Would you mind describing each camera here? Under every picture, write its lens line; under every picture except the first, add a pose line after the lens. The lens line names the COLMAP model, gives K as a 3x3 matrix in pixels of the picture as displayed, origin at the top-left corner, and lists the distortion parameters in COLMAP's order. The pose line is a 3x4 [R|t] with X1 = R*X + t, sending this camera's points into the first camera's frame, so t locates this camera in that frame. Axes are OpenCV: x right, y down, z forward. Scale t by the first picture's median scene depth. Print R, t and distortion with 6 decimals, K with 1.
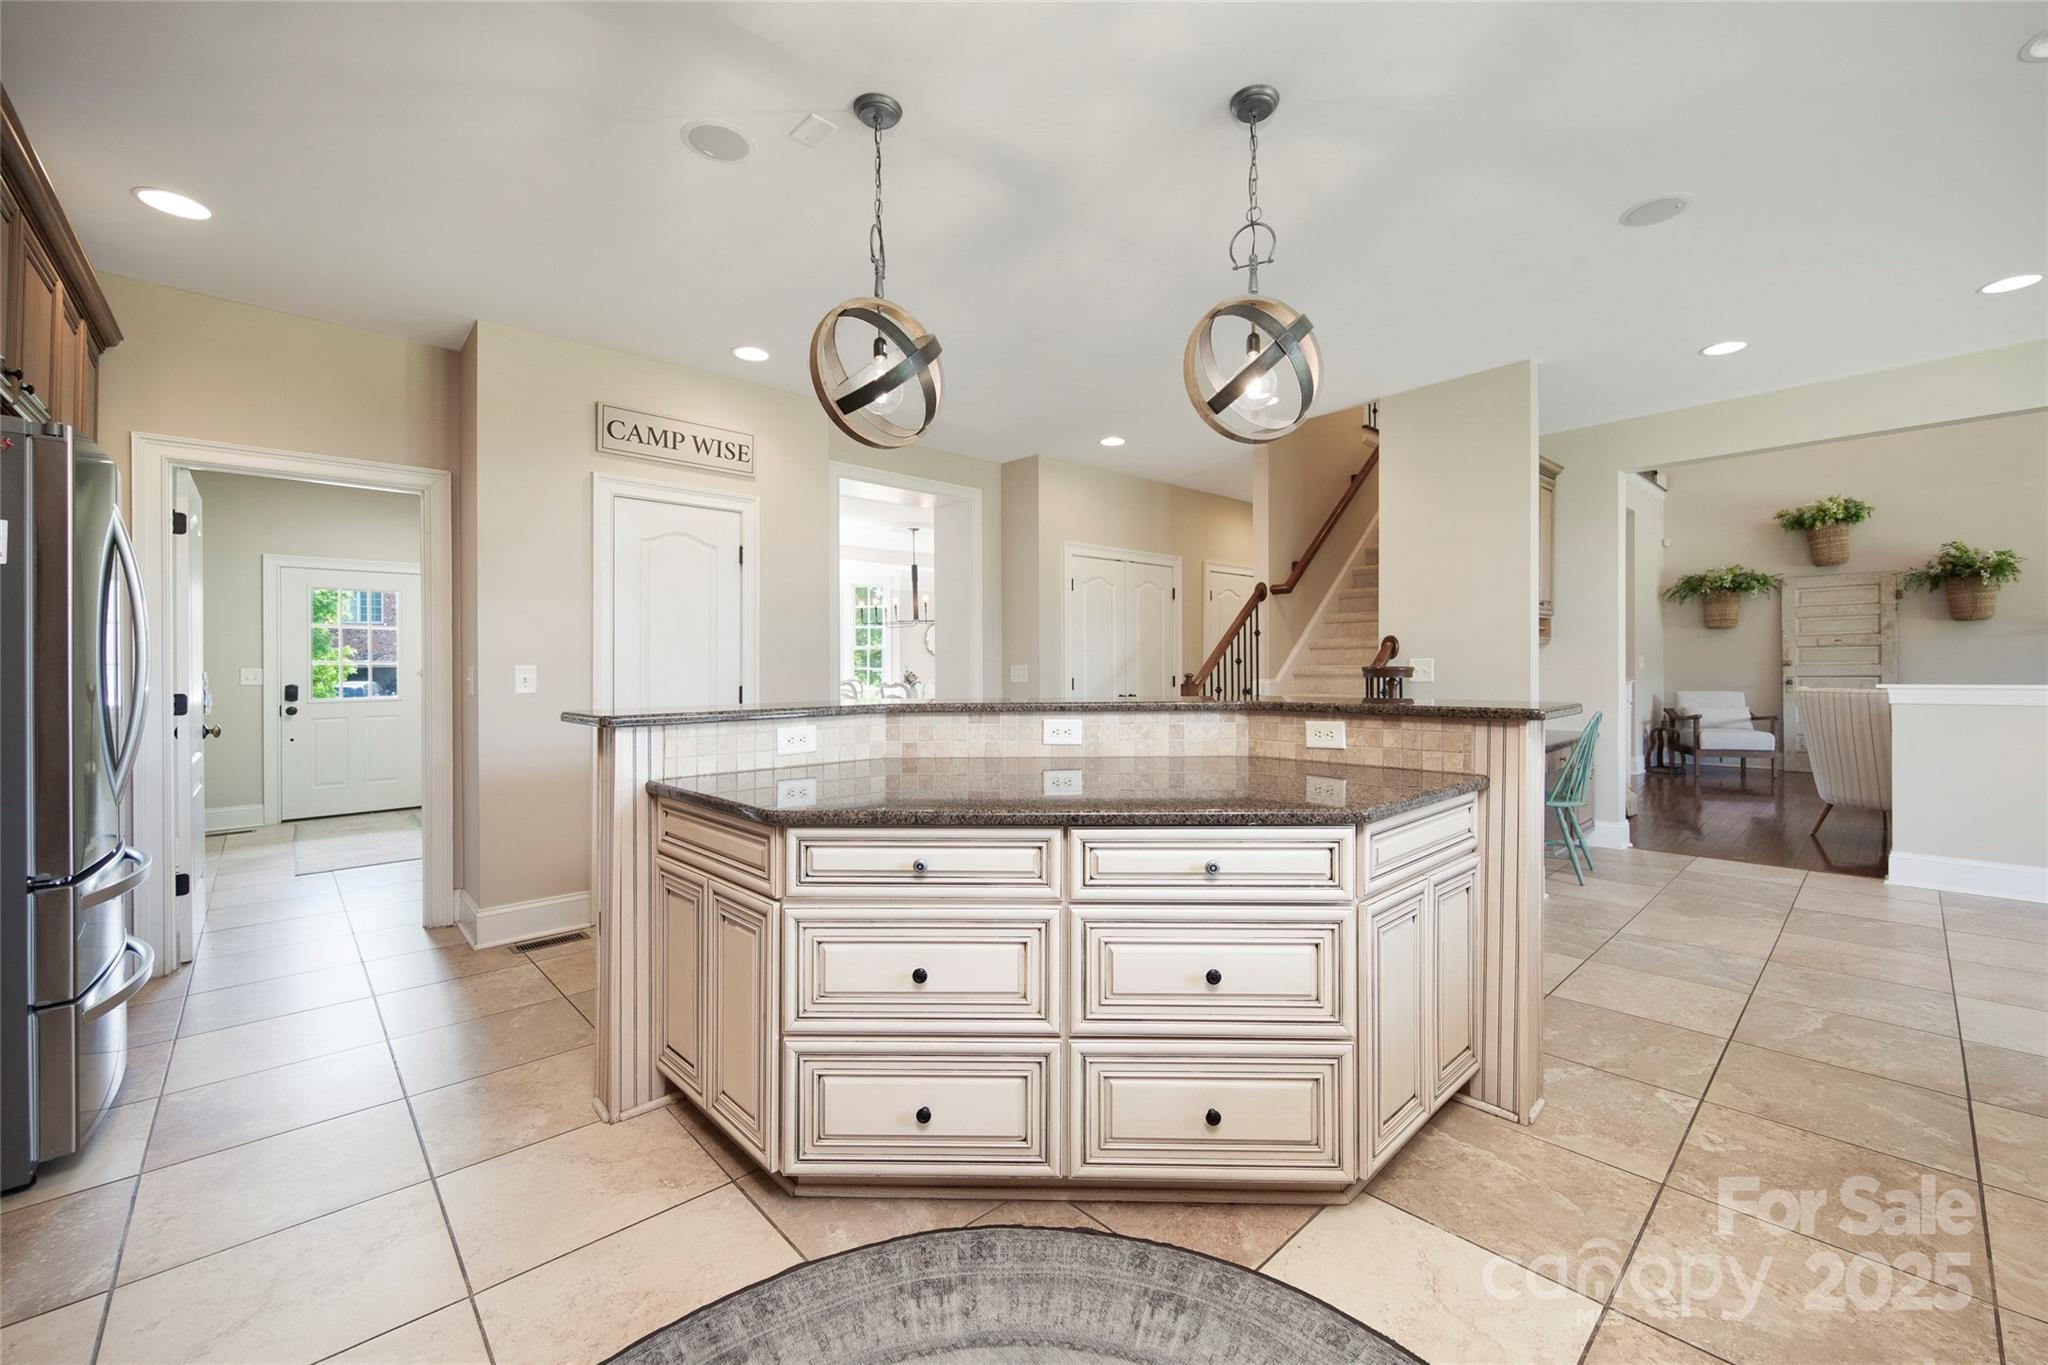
lens RADIAL K [[805.3, 0, 1075.7], [0, 805.3, 657.7], [0, 0, 1]] dist [0.001064, 0.000052]
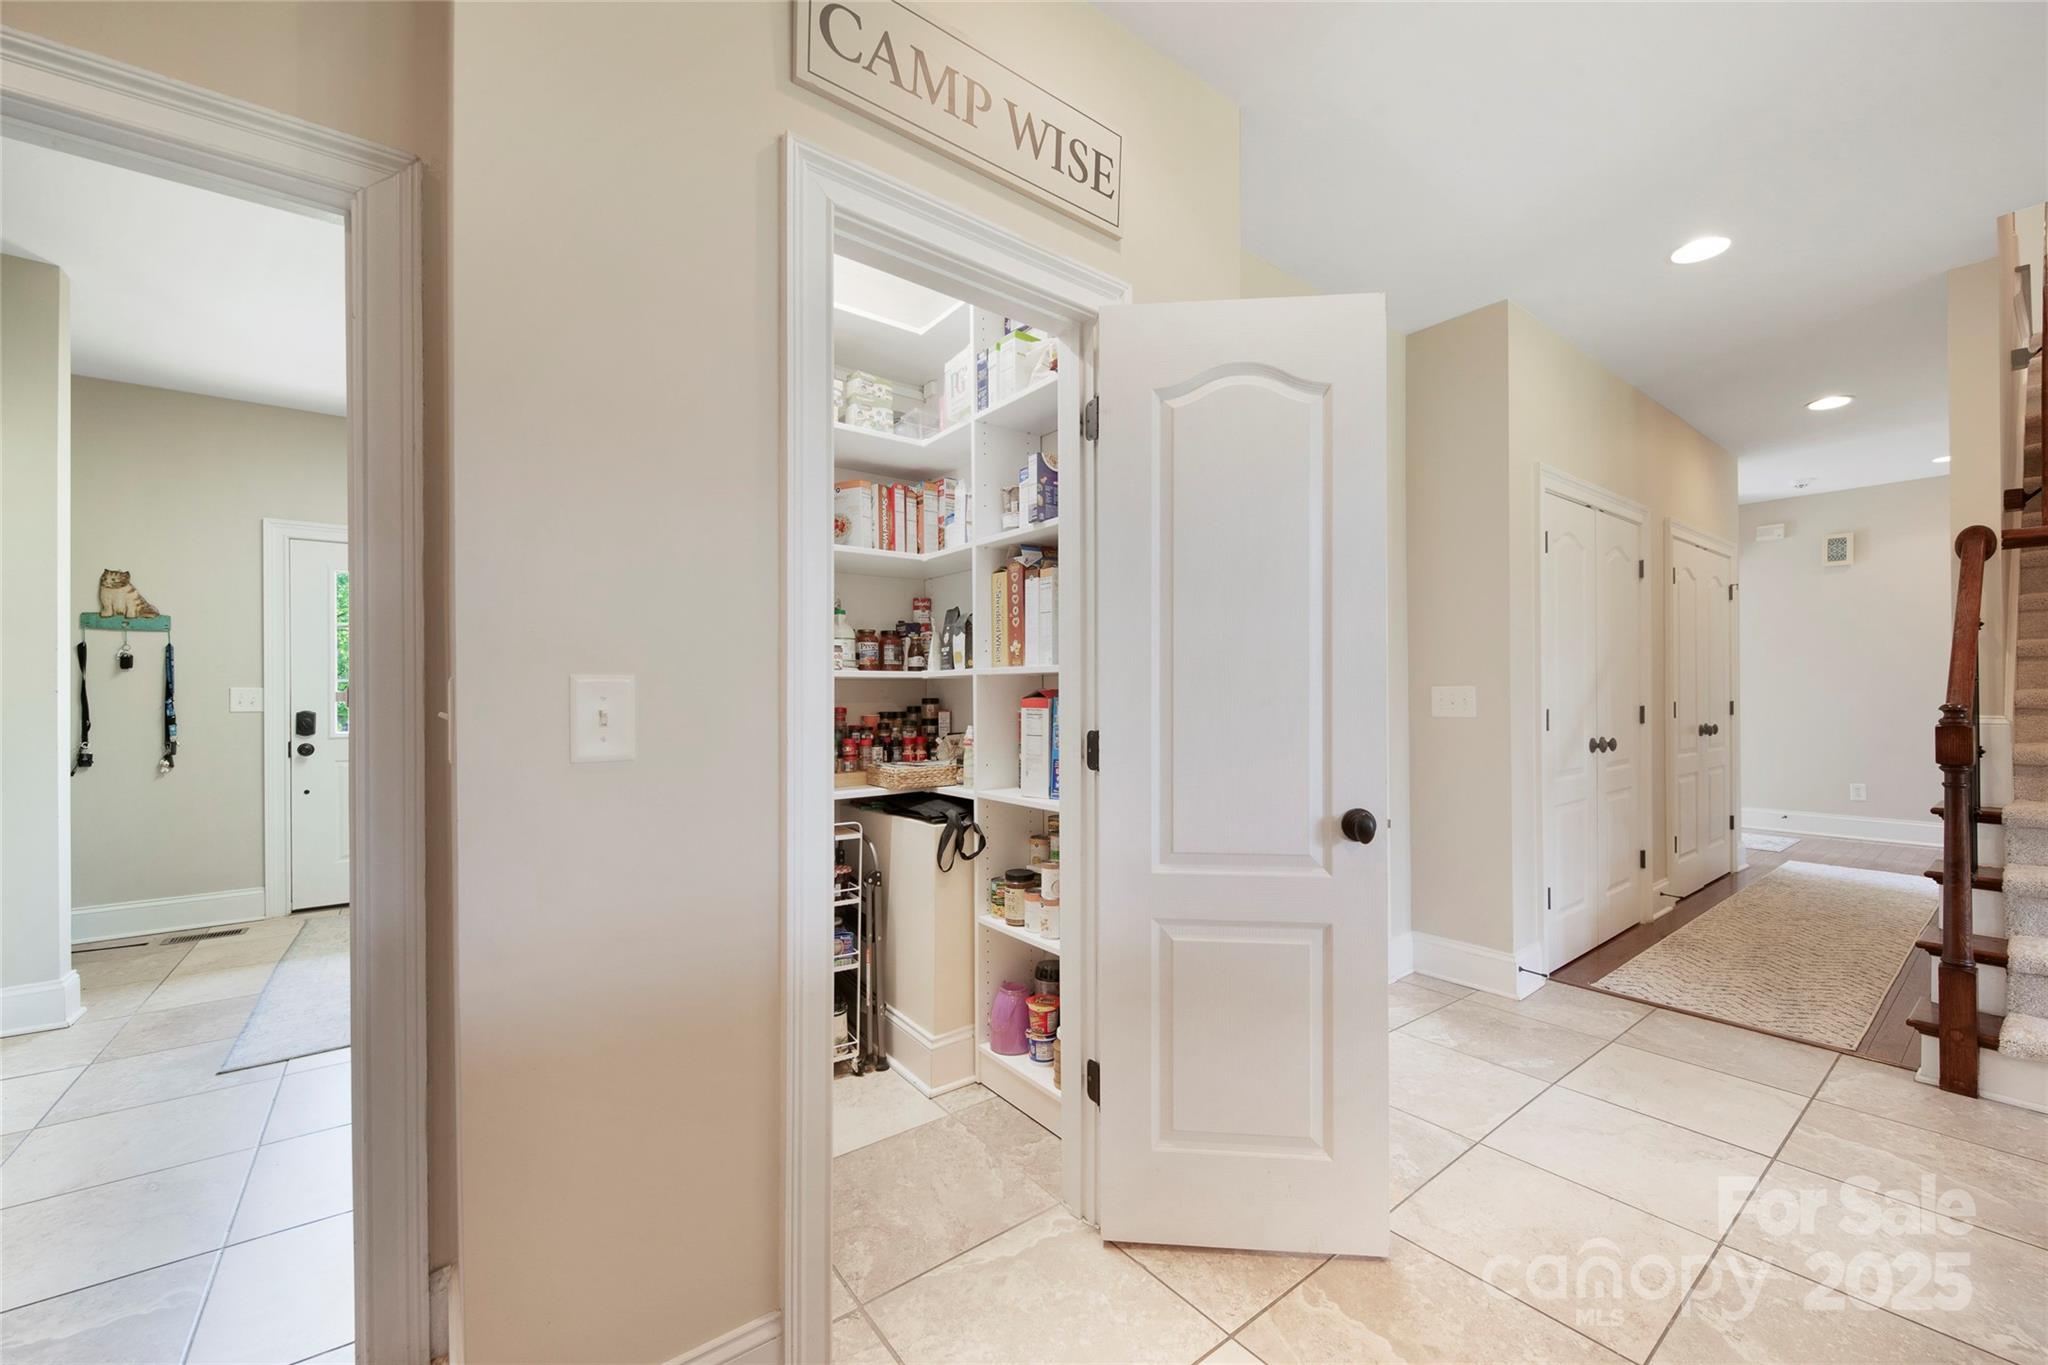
lens RADIAL K [[806.6, 0, 1076.0], [0, 806.6, 689.5], [0, 0, 1]] dist [0.000800, -0.000367]
pose [[0.995074, 0.003971, -0.099058, -0.383696], [-0.003076, 0.999953, 0.009186, 0.010098], [0.099089, -0.008836, 0.995039, 0.578773]]
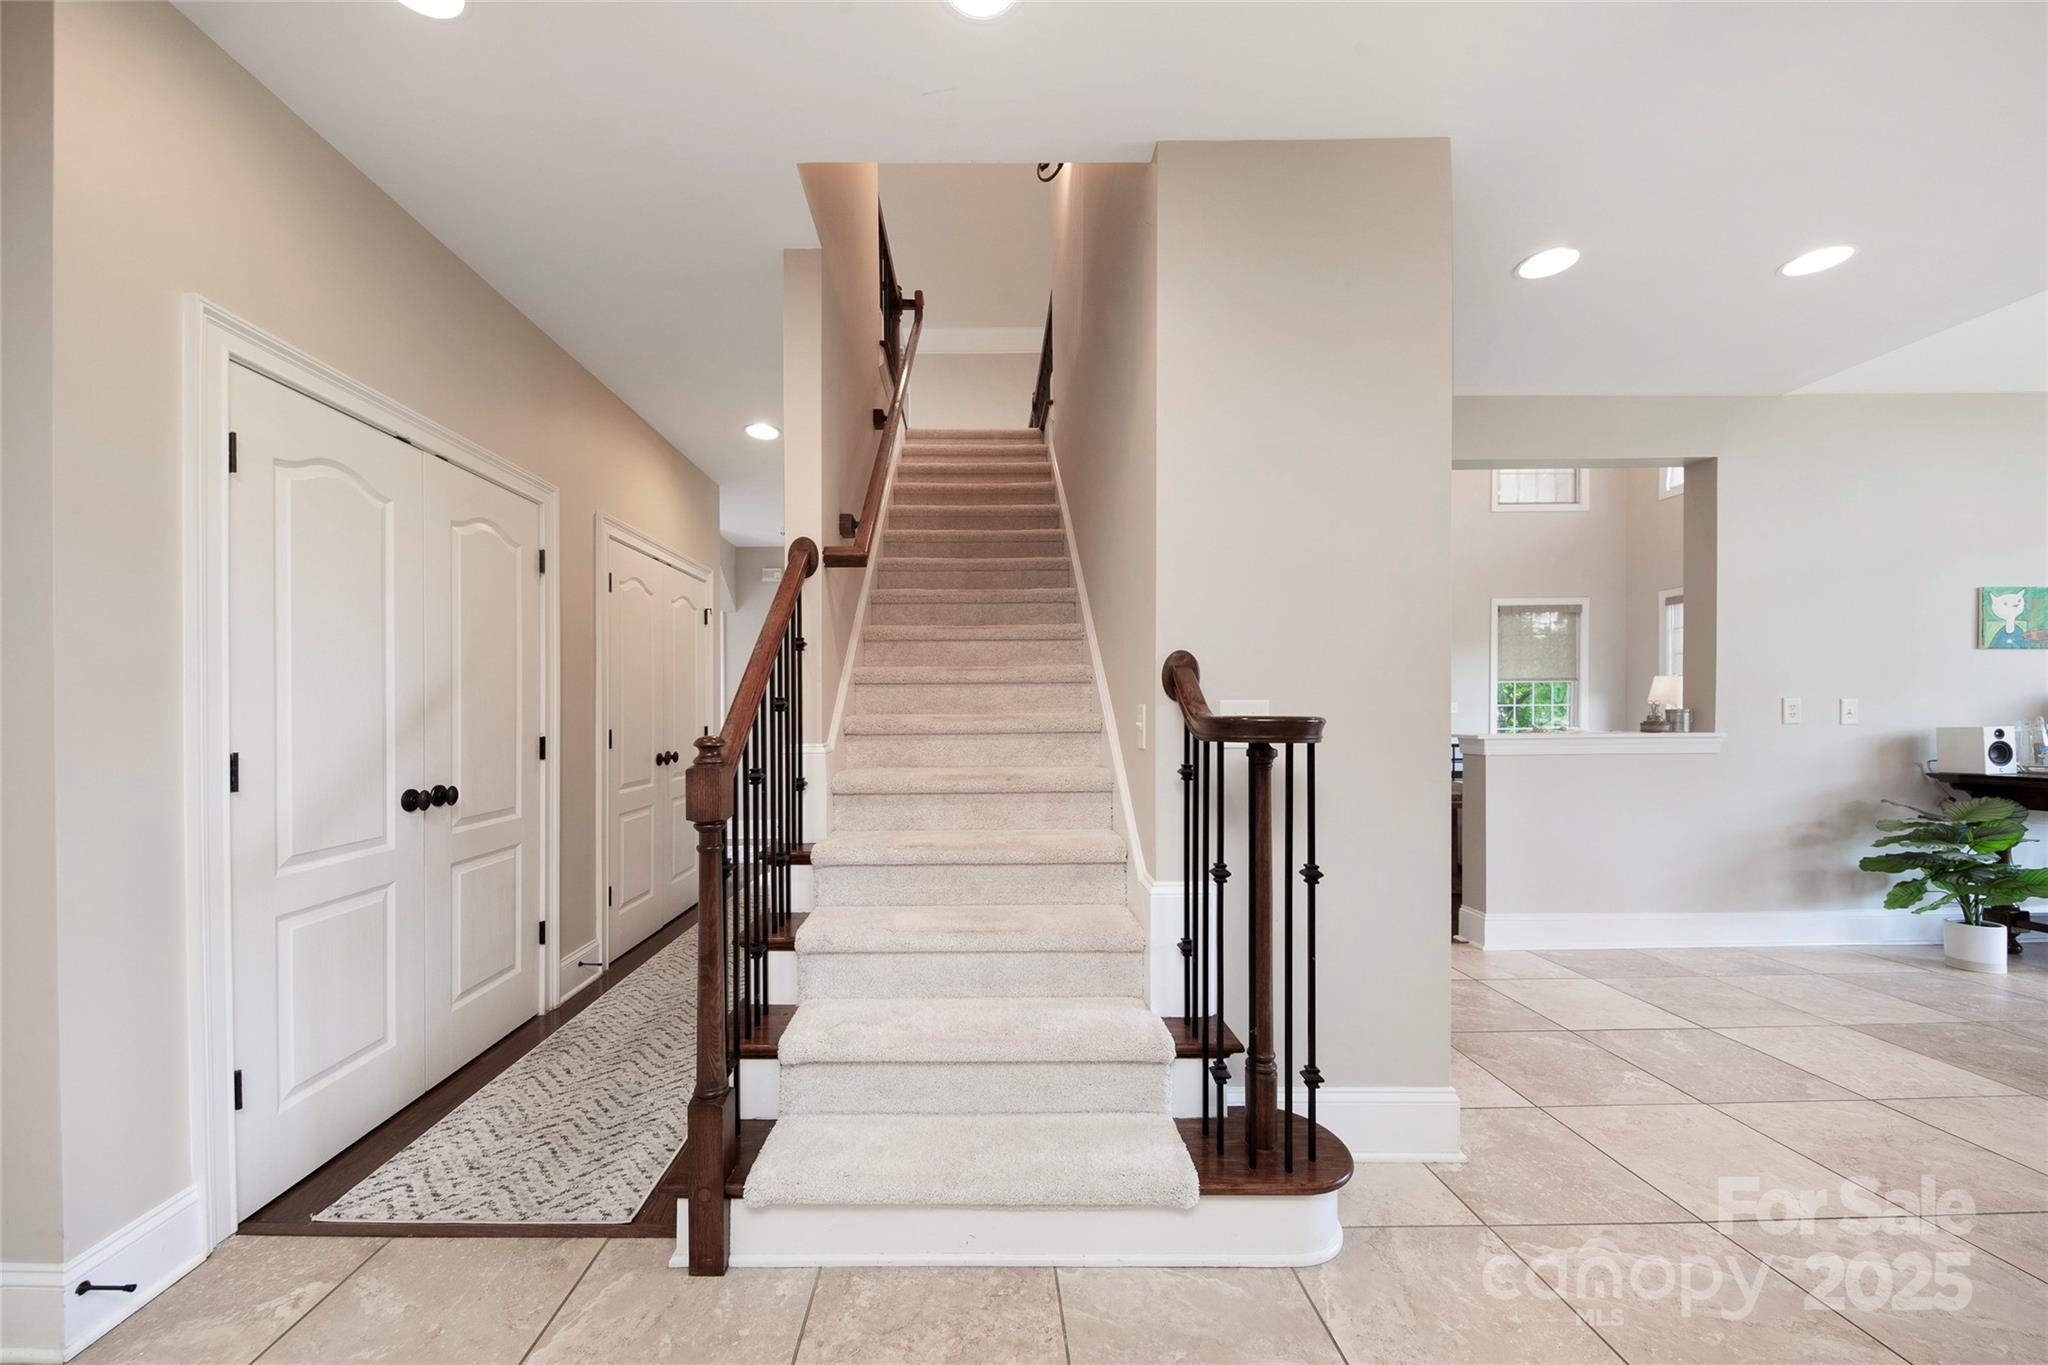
lens RADIAL K [[717.0, 0, 979.1], [0, 717.0, 724.6], [0, 0, 1]] dist [-0.002049, -0.000152]
pose [[0.704494, -0.010542, 0.709631, 0.005645], [-0.007245, 0.999731, 0.022044, 0.007735], [-0.709673, -0.020671, 0.704228, 0.841950]]
